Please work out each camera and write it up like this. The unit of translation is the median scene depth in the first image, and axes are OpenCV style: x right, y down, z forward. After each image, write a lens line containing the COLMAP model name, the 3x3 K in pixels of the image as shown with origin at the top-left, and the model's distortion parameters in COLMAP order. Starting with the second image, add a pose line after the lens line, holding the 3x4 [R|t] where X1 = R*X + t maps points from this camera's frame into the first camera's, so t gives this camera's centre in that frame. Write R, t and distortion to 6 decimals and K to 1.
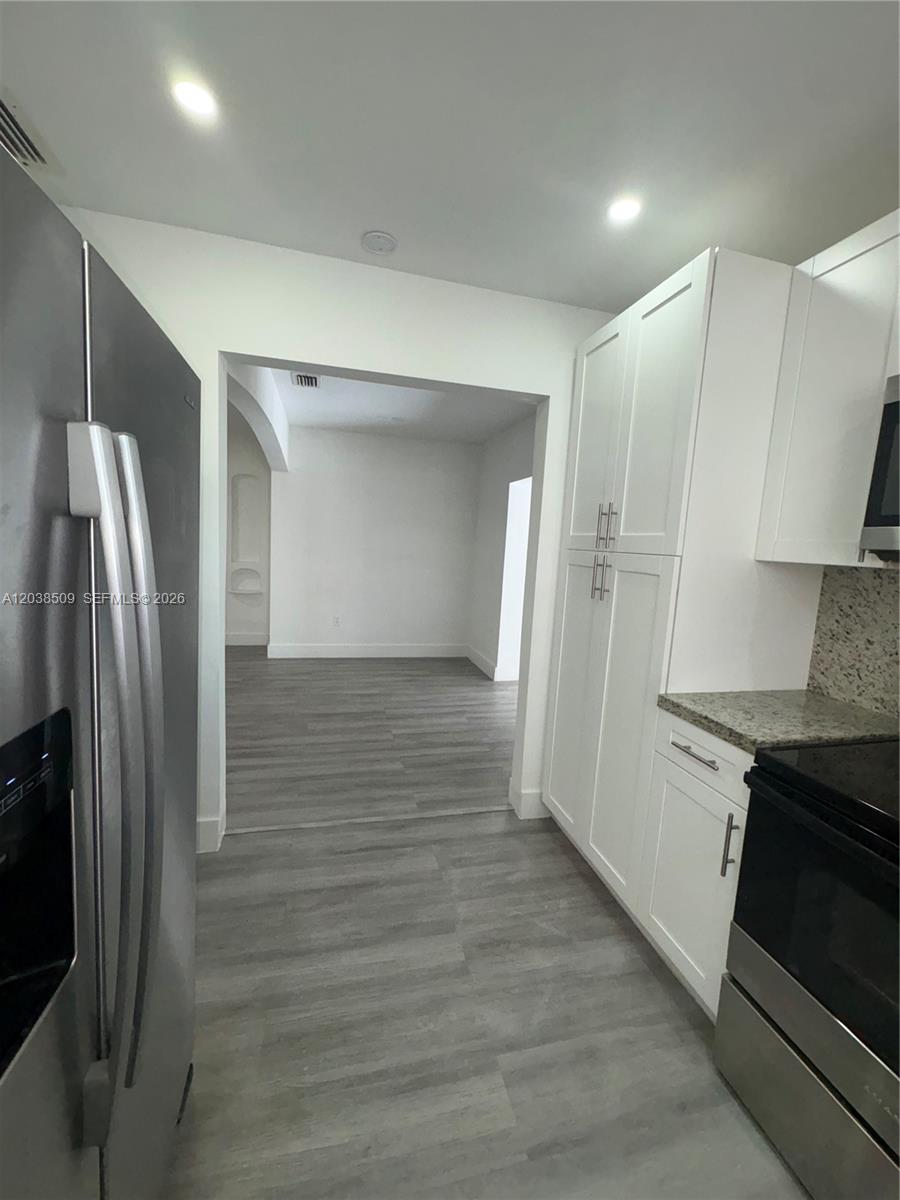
lens RADIAL K [[475.5, 0, 447.0], [0, 475.5, 600.8], [0, 0, 1]] dist [-0.000404, -0.000740]
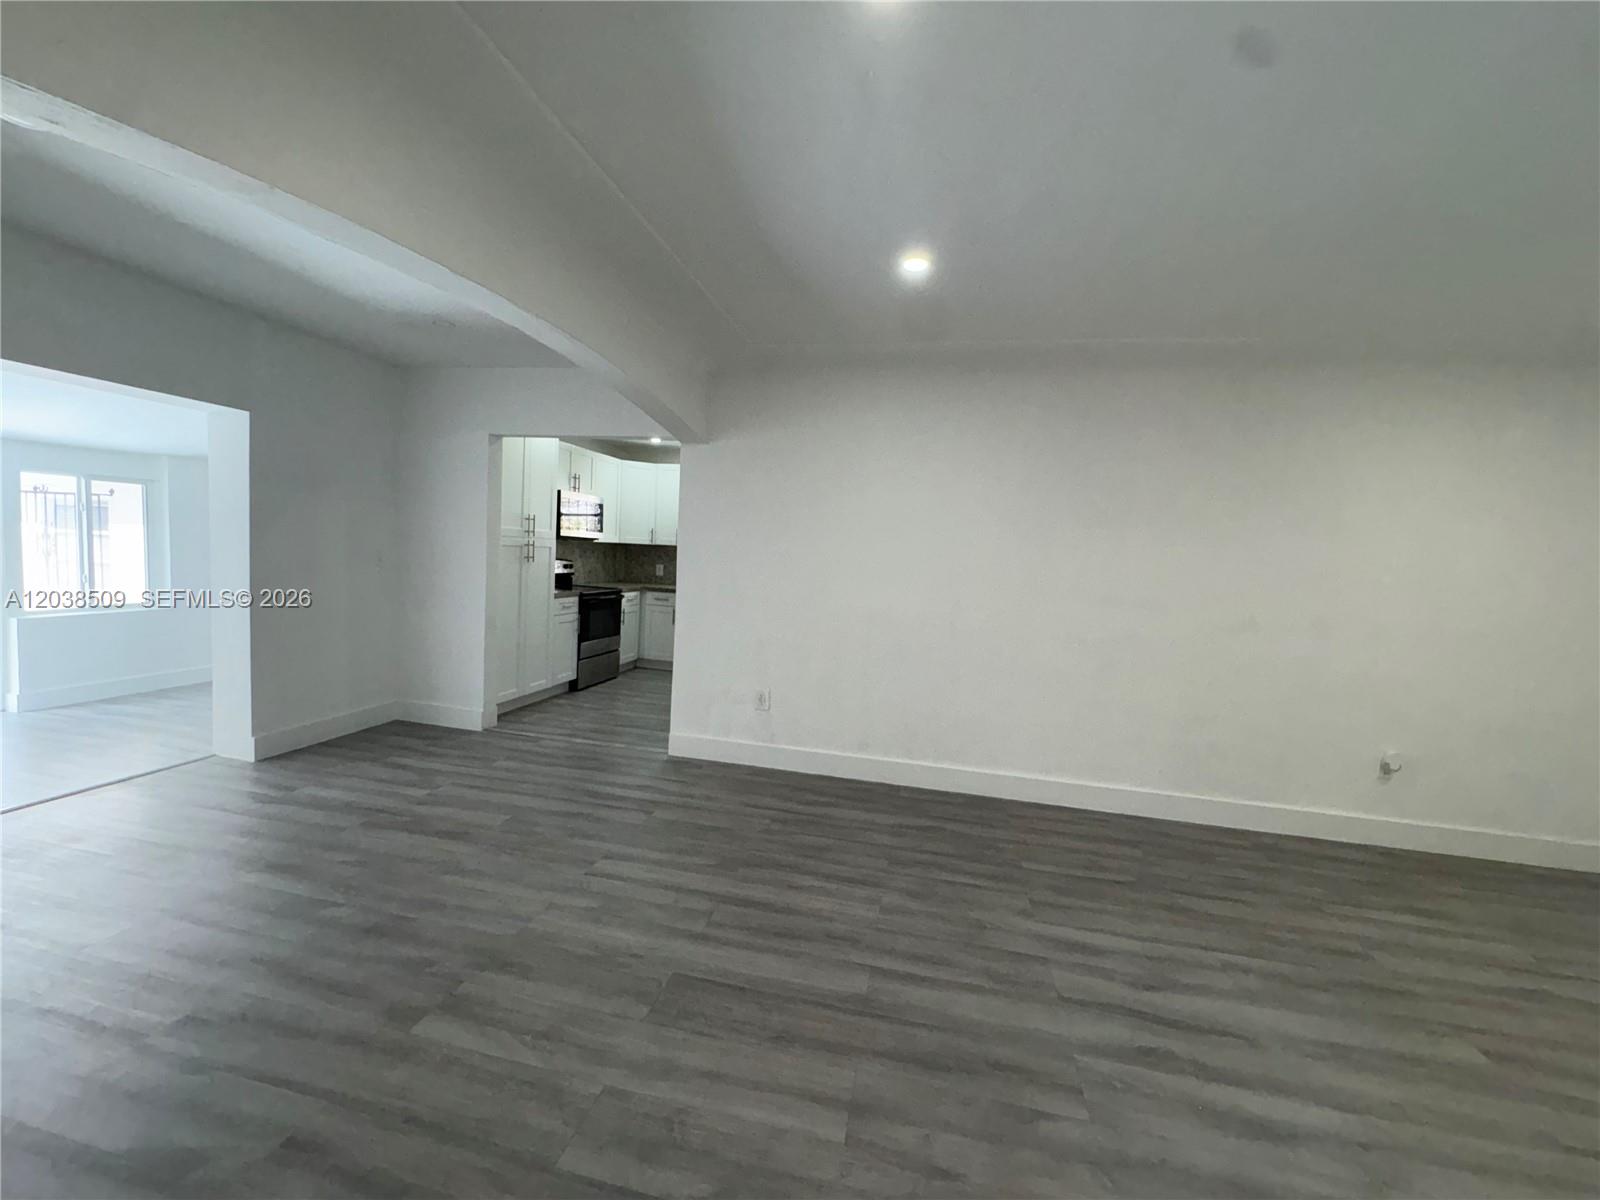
lens RADIAL K [[634.0, 0, 804.3], [0, 634.0, 602.7], [0, 0, 1]] dist [-0.000404, -0.000740]
pose [[-0.895095, -0.140010, 0.423322, -2.101363], [-0.054128, 0.976519, 0.208523, -0.512015], [-0.442577, 0.163734, -0.881656, 3.245342]]
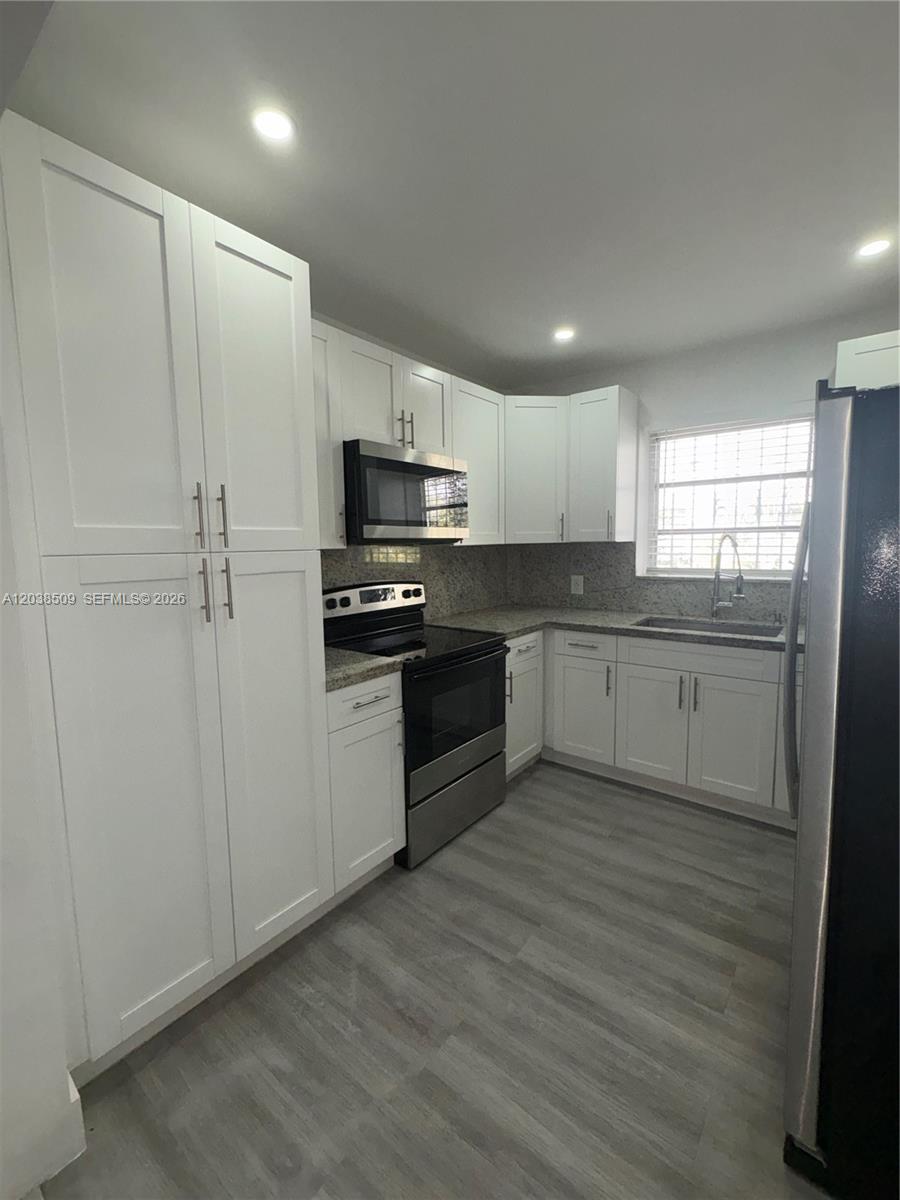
lens RADIAL K [[512.6, 0, 451.1], [0, 512.6, 599.0], [0, 0, 1]] dist [0.002576, -0.000016]
pose [[-0.619209, -0.133685, 0.773762, -0.548819], [0.075071, 0.970808, 0.227806, -0.206678], [-0.781629, 0.199147, -0.591098, 1.338662]]
